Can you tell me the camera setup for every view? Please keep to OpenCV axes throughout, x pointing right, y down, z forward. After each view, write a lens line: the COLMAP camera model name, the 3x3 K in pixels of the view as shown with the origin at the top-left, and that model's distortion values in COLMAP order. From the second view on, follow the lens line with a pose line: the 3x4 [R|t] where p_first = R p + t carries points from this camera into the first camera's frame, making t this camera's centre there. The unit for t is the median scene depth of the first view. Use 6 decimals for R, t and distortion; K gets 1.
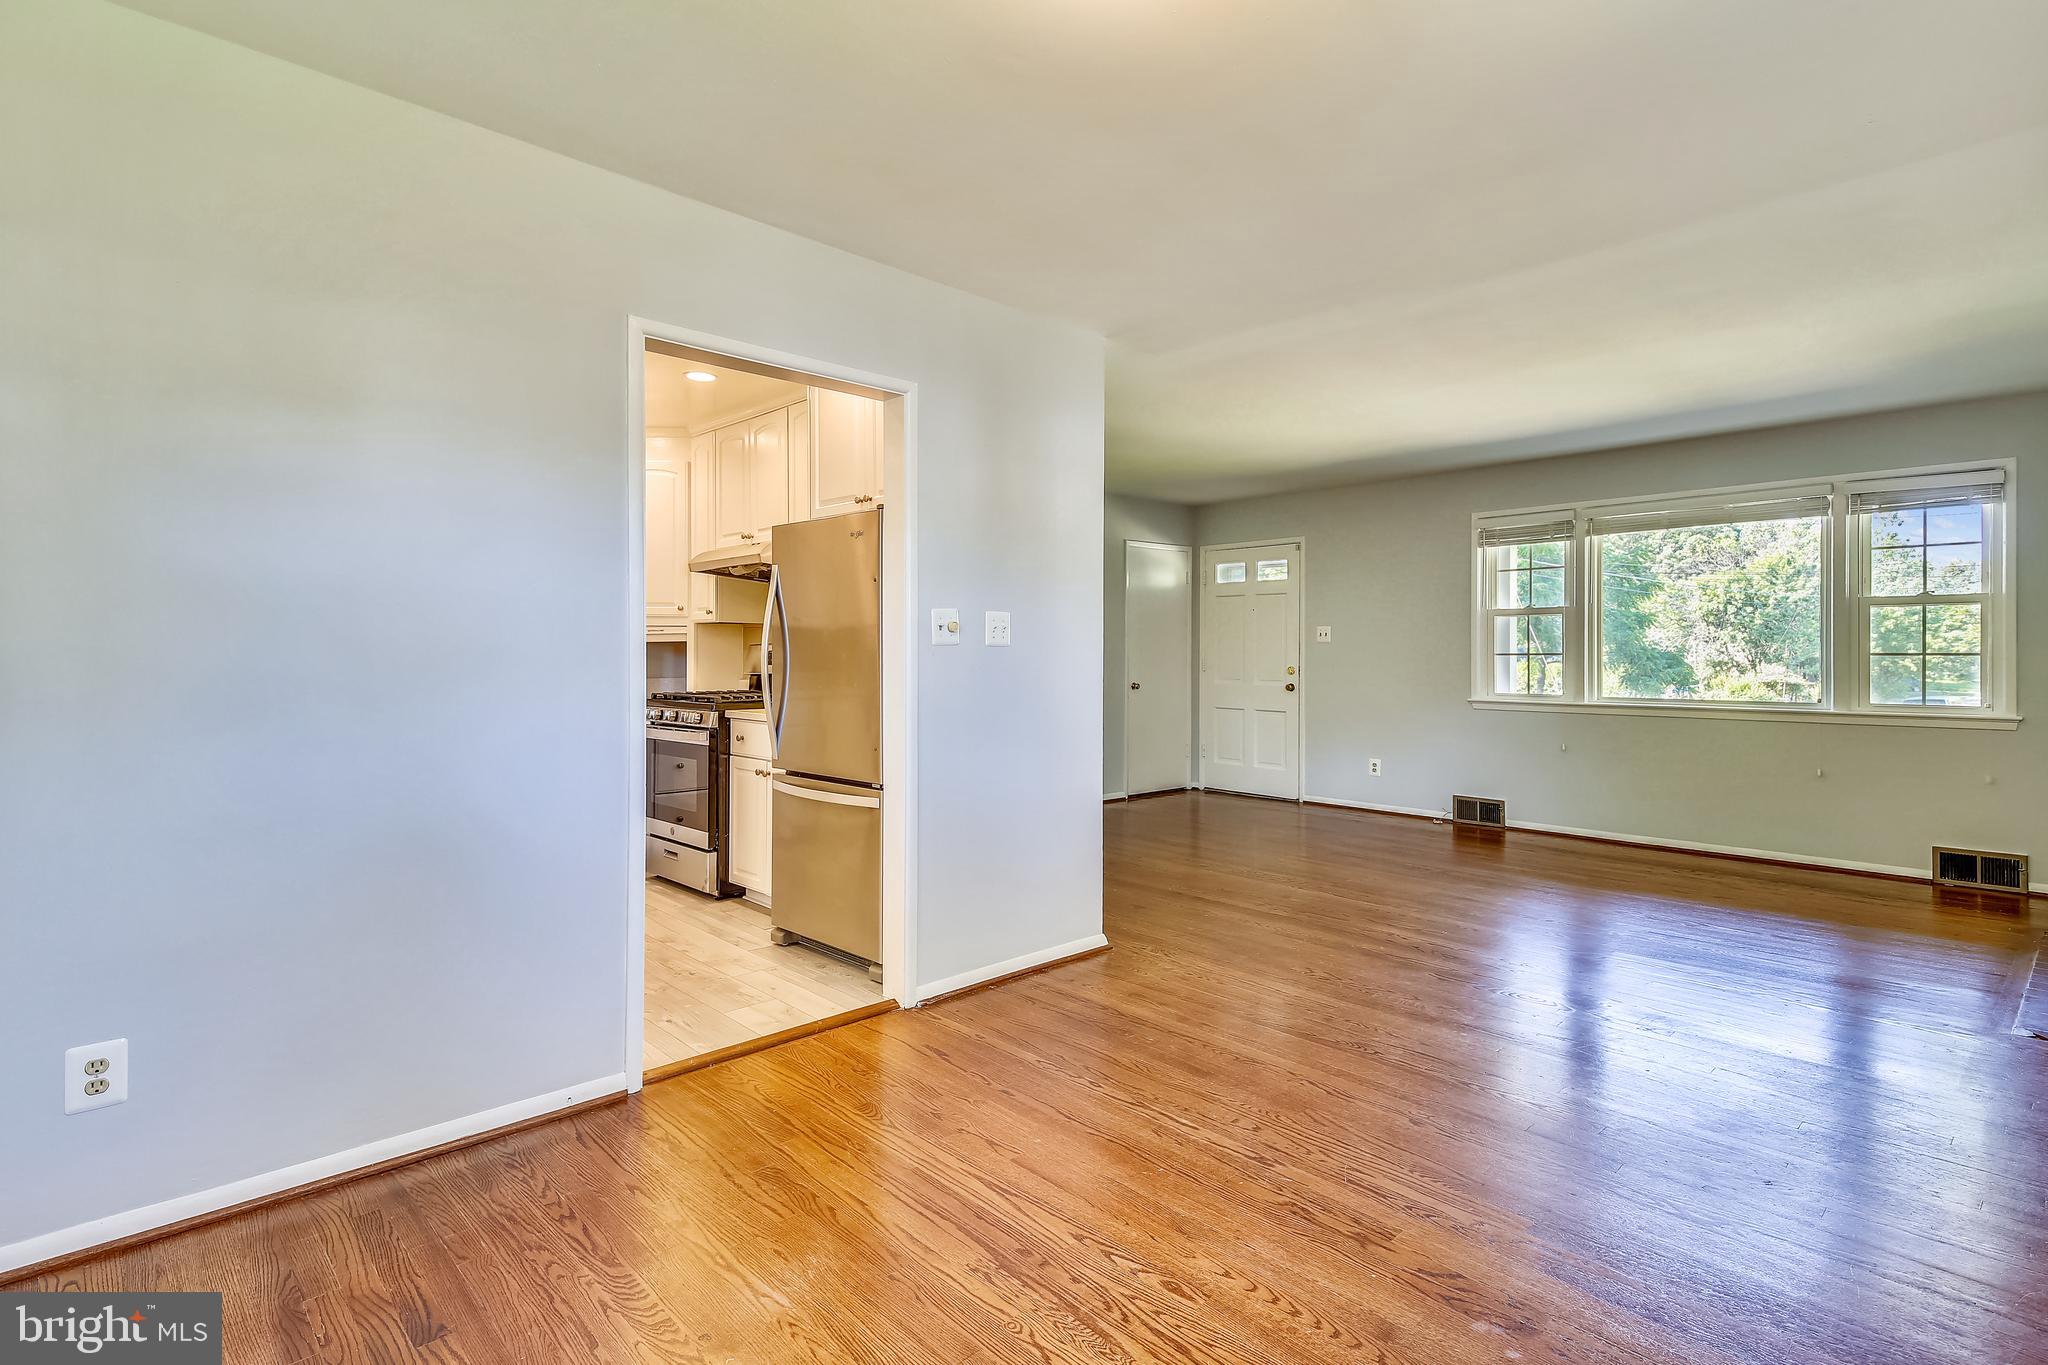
lens RADIAL K [[1002.3, 0, 1013.9], [0, 1002.3, 657.4], [0, 0, 1]] dist [0.026379, -0.009461]
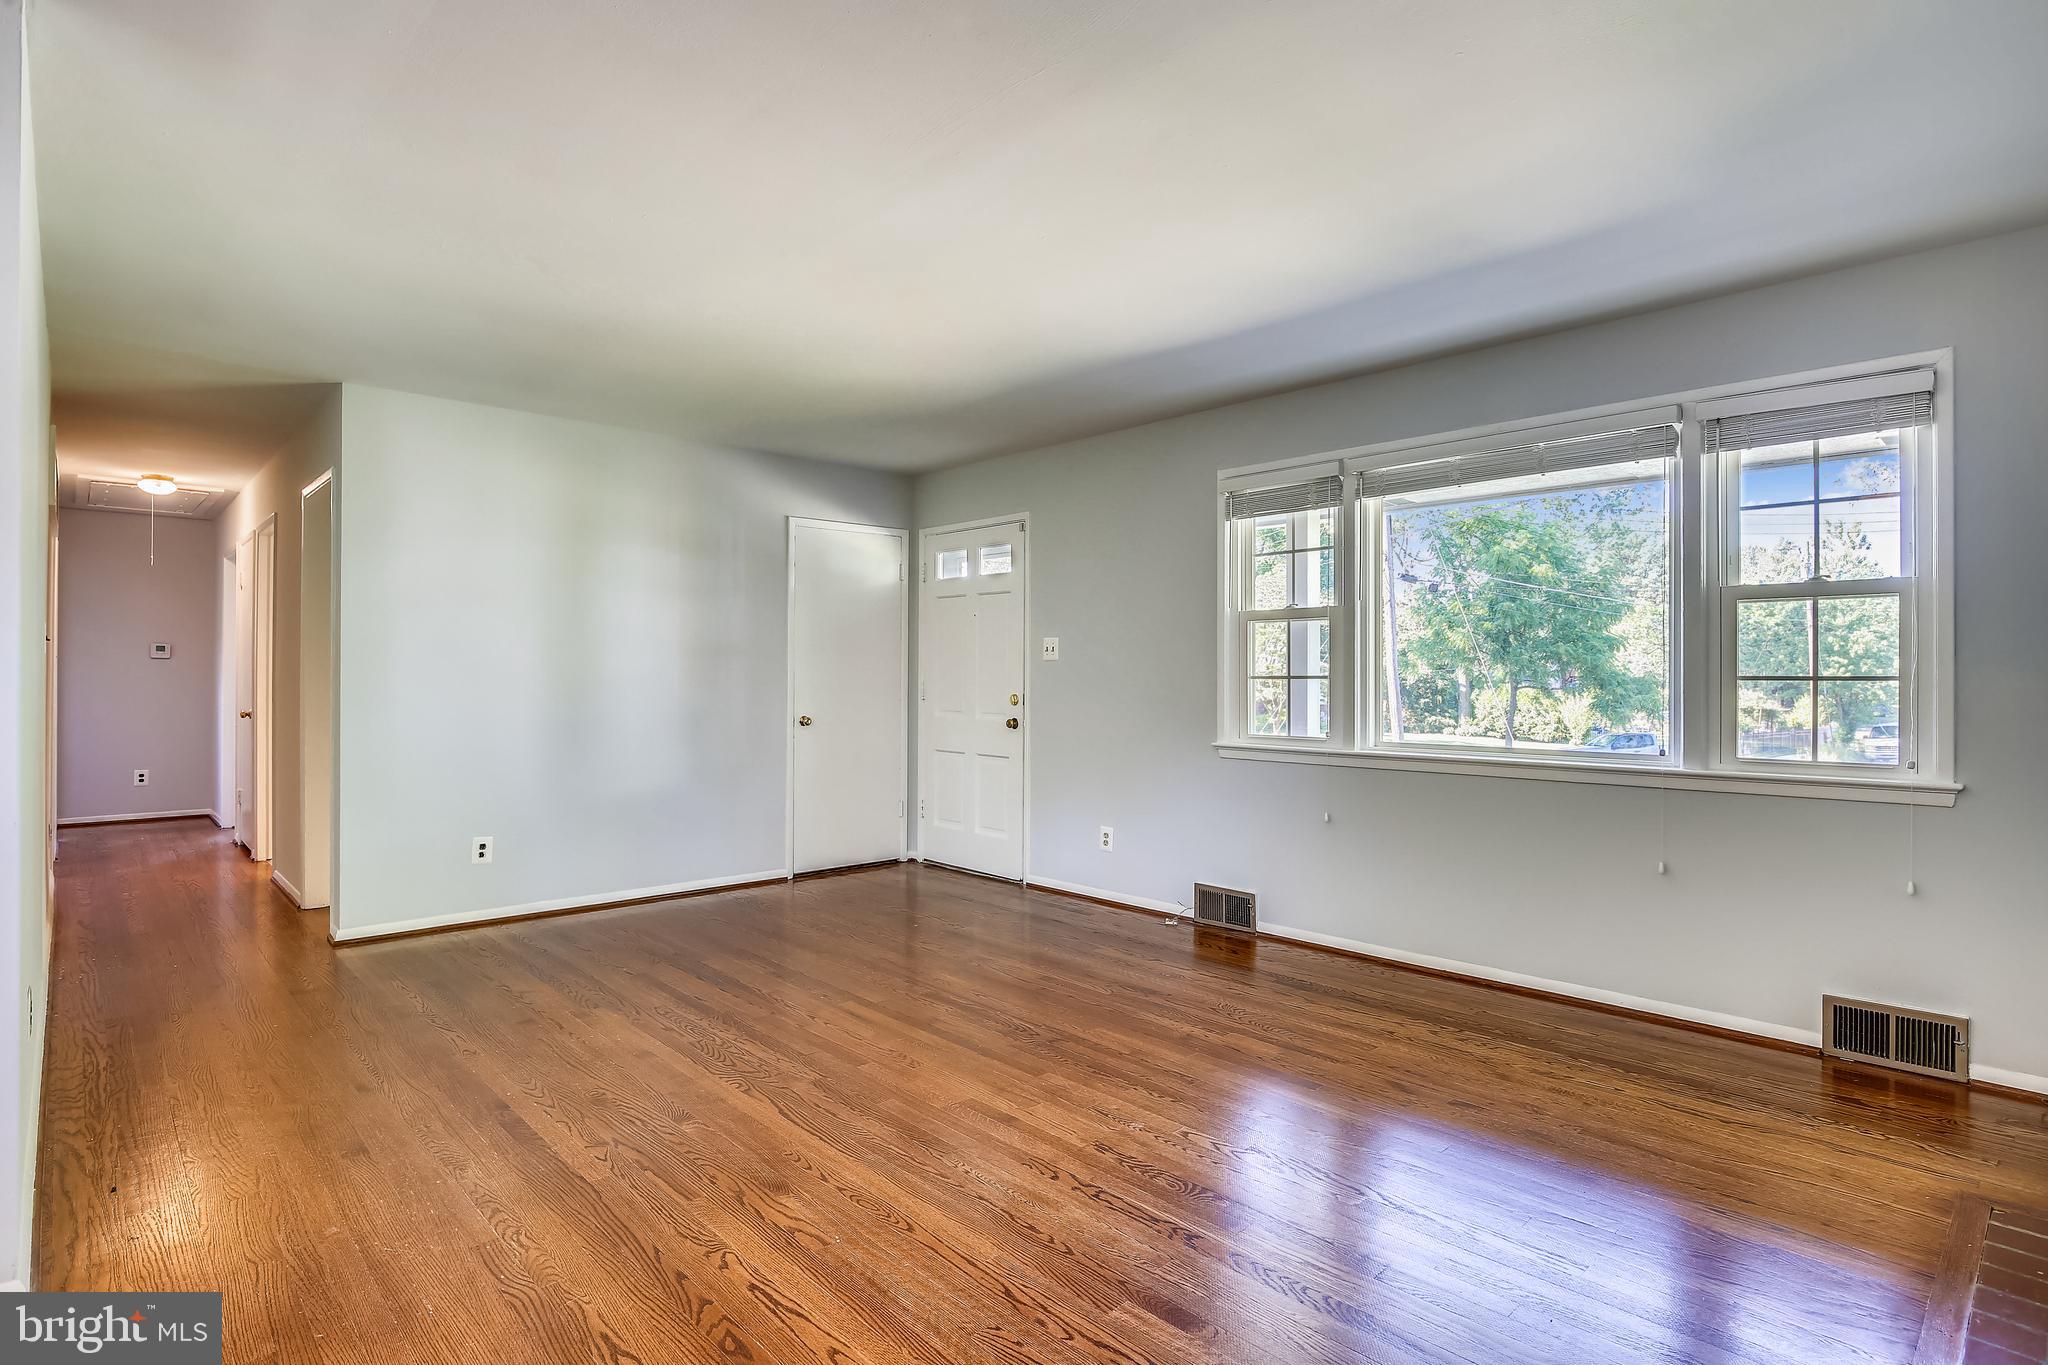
lens RADIAL K [[1033.6, 0, 1036.4], [0, 1033.6, 679.8], [0, 0, 1]] dist [-0.023494, 0.005328]
pose [[0.999778, 0.002186, 0.020964, 0.323719], [-0.002164, 0.999997, -0.001055, -0.000528], [-0.020966, 0.001010, 0.999780, 0.309726]]
